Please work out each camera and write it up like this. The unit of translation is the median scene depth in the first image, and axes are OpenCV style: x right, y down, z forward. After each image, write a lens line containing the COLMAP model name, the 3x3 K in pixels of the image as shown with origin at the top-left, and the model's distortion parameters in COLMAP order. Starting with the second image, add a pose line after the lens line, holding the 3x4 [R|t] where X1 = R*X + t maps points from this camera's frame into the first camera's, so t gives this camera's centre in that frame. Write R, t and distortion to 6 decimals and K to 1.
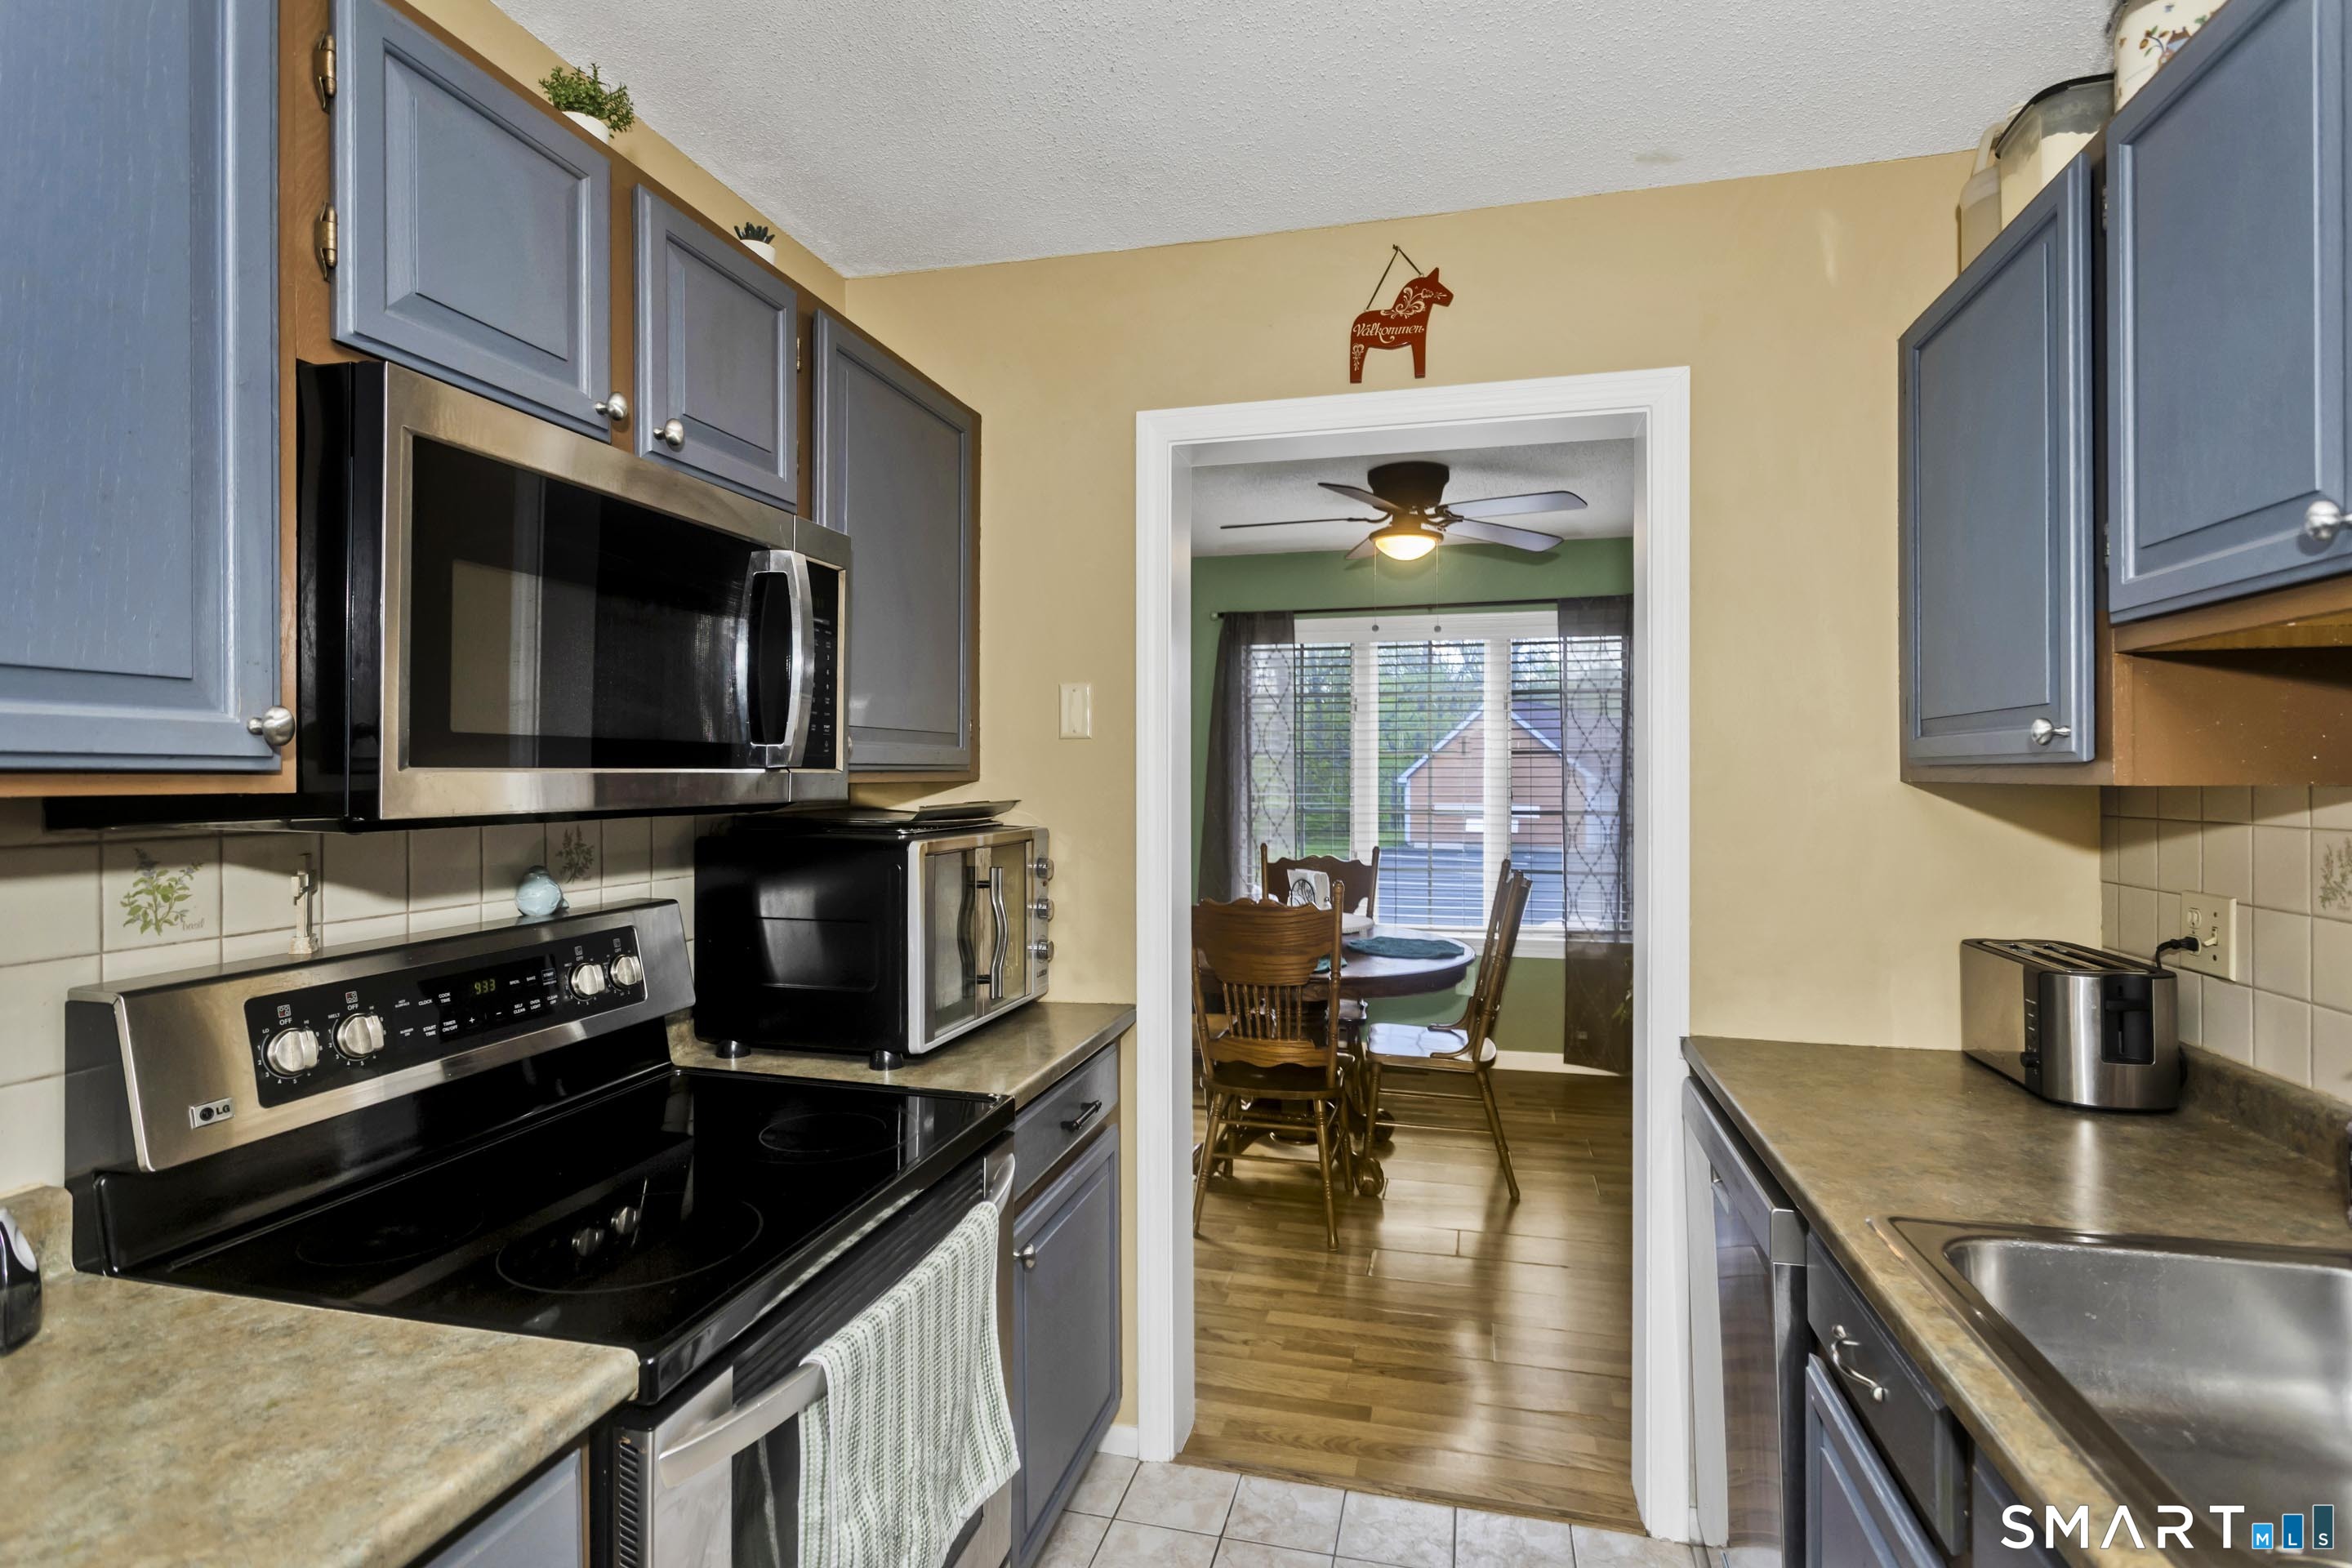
lens RADIAL K [[1158.7, 0, 1176.0], [0, 1158.7, 784.0], [0, 0, 1]] dist [0.001962, 0.000596]
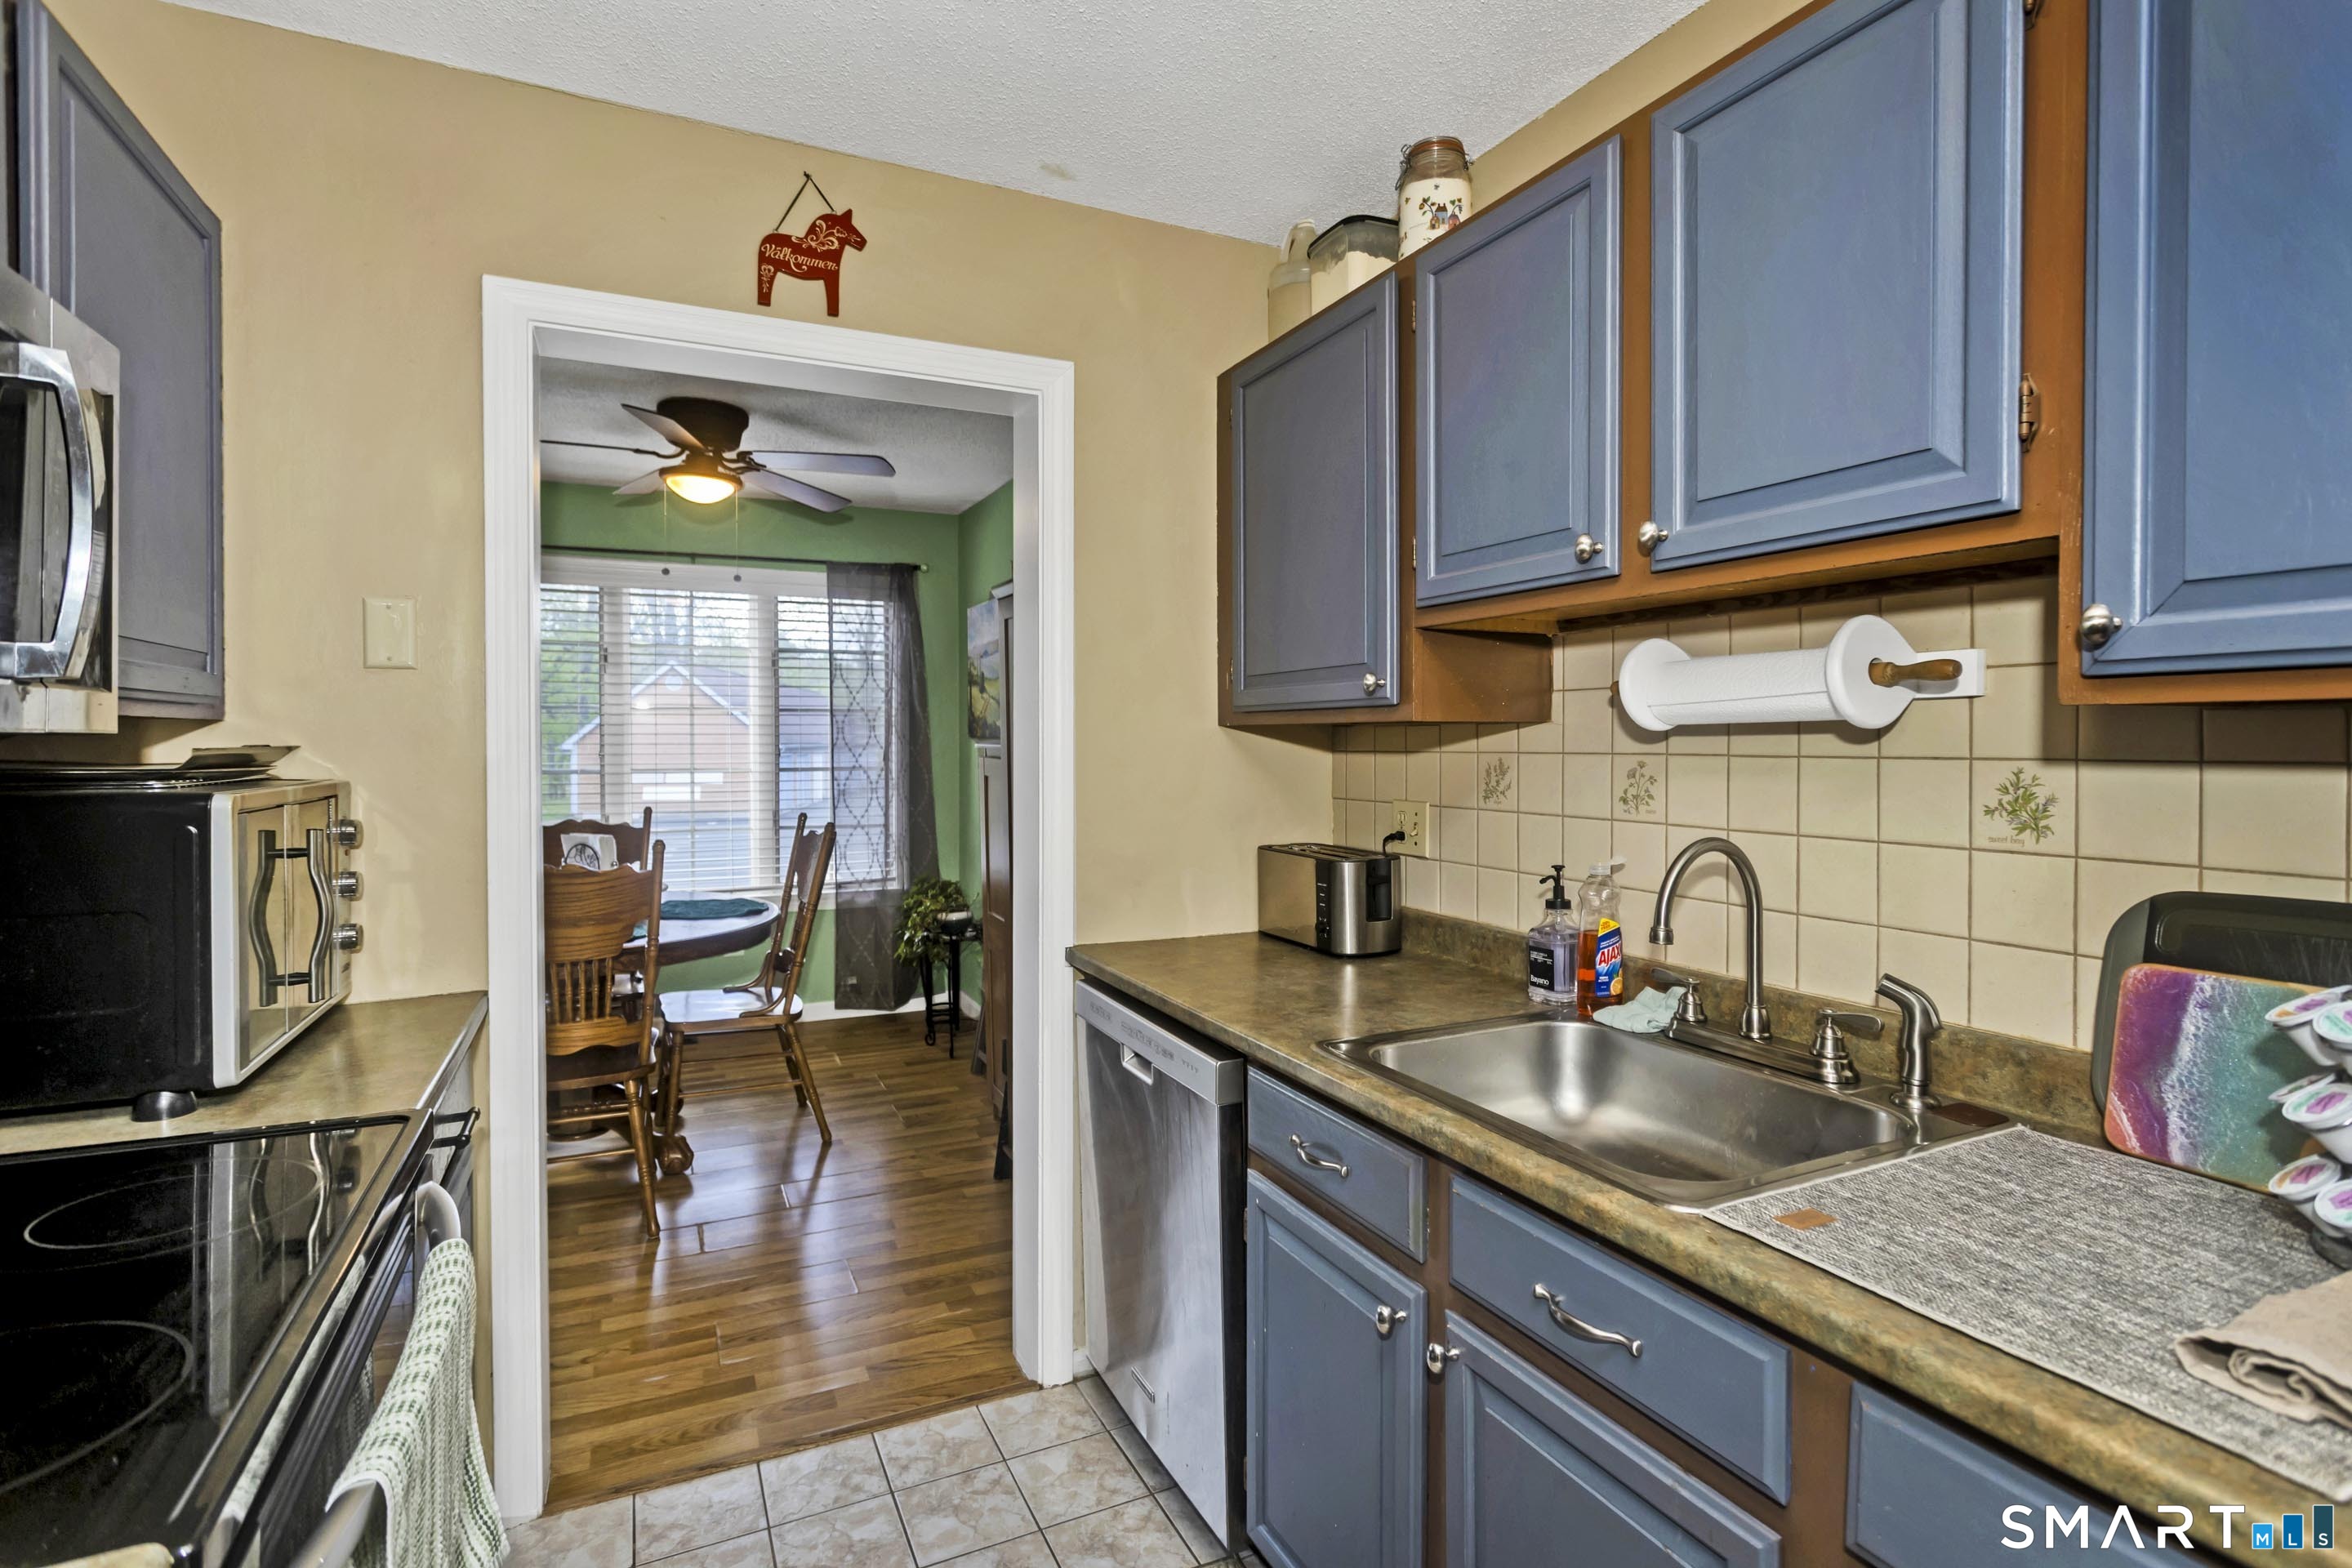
lens RADIAL K [[1128.2, 0, 1174.8], [0, 1128.2, 765.5], [0, 0, 1]] dist [0.001270, 0.000387]
pose [[0.770116, -0.012766, 0.637776, -0.183630], [0.004419, 0.999883, 0.014678, 0.020685], [-0.637888, -0.008485, 0.770082, 0.067615]]
